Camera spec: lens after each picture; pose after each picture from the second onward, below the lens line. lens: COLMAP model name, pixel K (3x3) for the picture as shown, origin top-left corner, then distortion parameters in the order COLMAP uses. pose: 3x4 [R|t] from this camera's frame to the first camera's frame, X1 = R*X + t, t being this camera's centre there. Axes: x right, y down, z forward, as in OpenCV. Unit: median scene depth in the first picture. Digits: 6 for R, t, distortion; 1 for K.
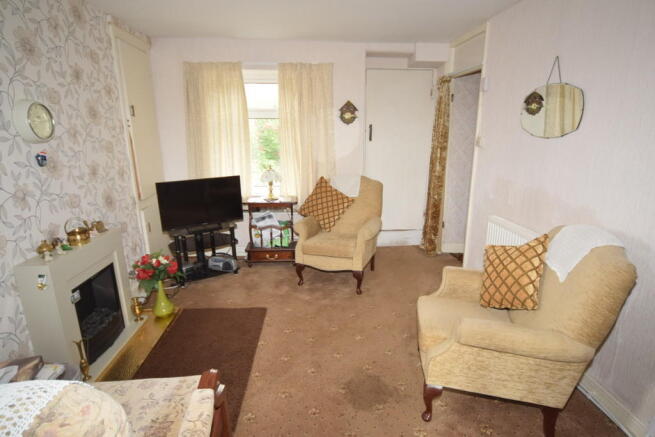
lens RADIAL K [[351.5, 0, 330.8], [0, 351.5, 217.9], [0, 0, 1]] dist [-0.004978, -0.002287]
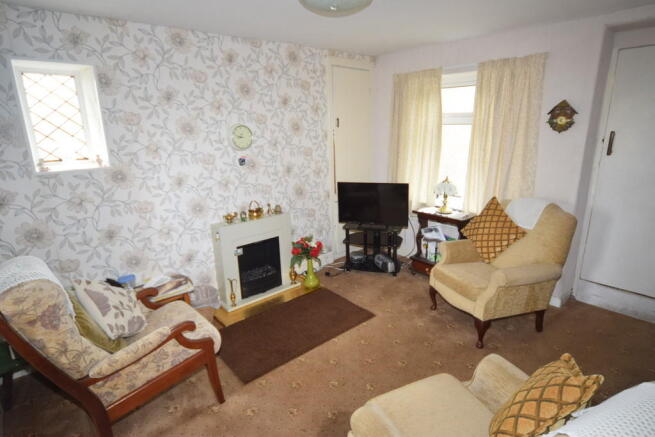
lens RADIAL K [[351.5, 0, 330.8], [0, 351.5, 217.9], [0, 0, 1]] dist [-0.004978, -0.002287]
pose [[0.613379, 0.194908, -0.765361, 0.405528], [-0.176586, 0.978382, 0.107636, -0.095503], [0.769794, 0.069131, 0.634537, 0.195798]]
